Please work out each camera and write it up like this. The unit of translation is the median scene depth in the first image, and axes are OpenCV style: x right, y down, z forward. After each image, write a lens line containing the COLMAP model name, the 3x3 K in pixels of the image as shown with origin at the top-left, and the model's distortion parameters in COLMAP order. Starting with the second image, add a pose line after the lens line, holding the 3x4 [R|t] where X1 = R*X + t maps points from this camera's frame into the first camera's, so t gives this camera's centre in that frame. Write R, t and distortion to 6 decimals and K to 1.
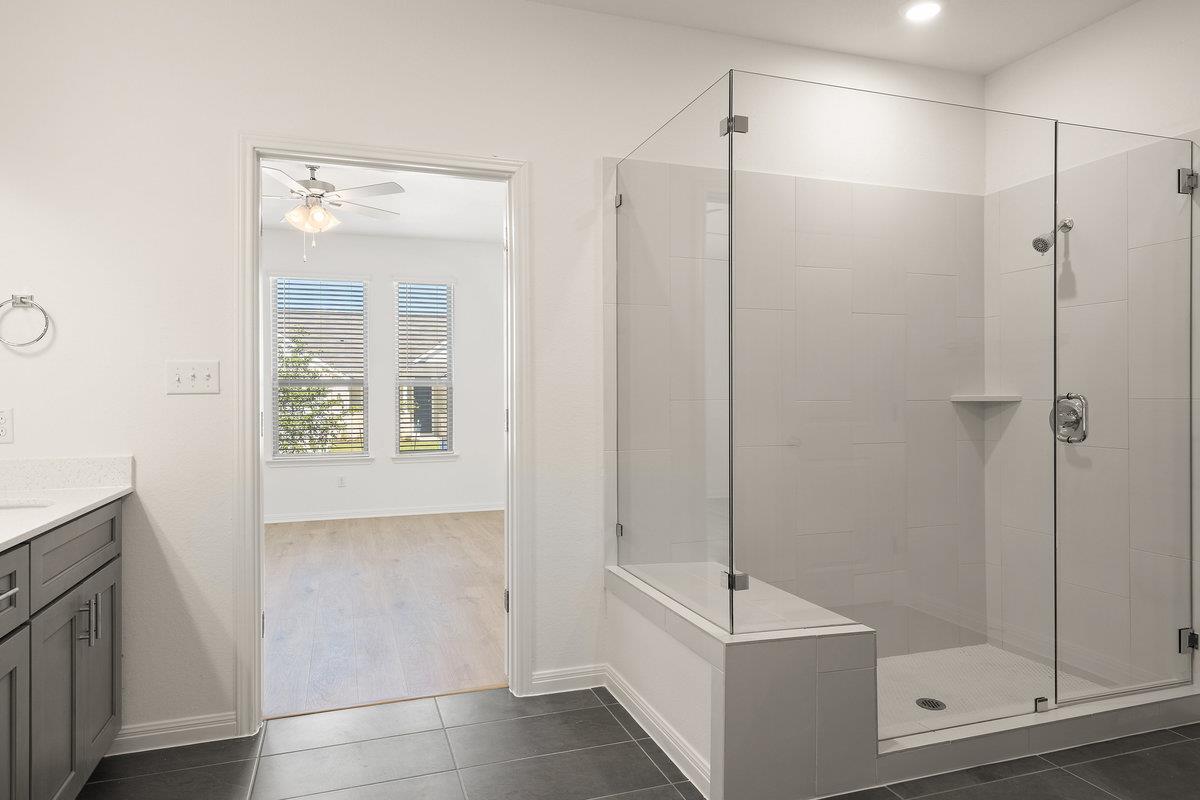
lens RADIAL K [[738.2, 0, 600.0], [0, 738.2, 400.0], [0, 0, 1]] dist [0.019784, 0.000119]
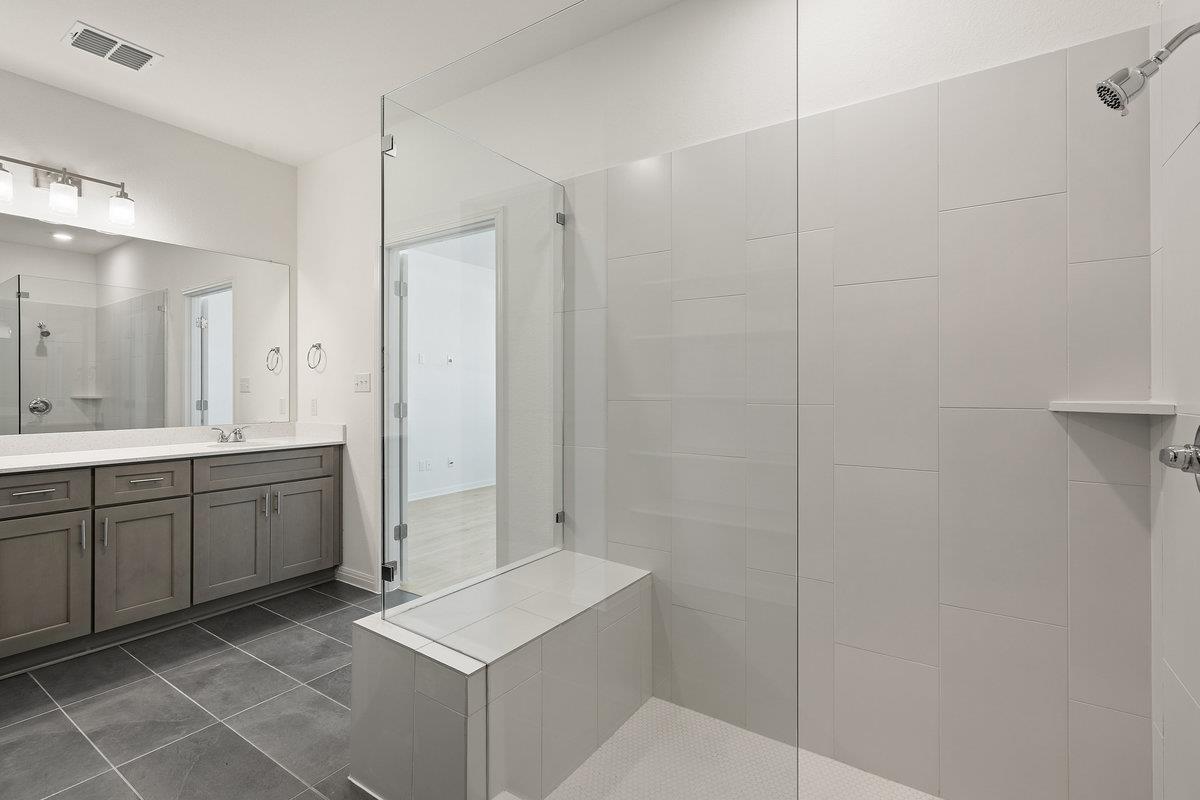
lens RADIAL K [[557.4, 0, 598.2], [0, 557.4, 387.7], [0, 0, 1]] dist [-0.000945, -0.000314]
pose [[0.604326, 0.001766, -0.796735, 0.723811], [-0.007403, 0.999967, -0.003399, -0.014910], [0.796703, 0.007953, 0.604319, 0.541204]]
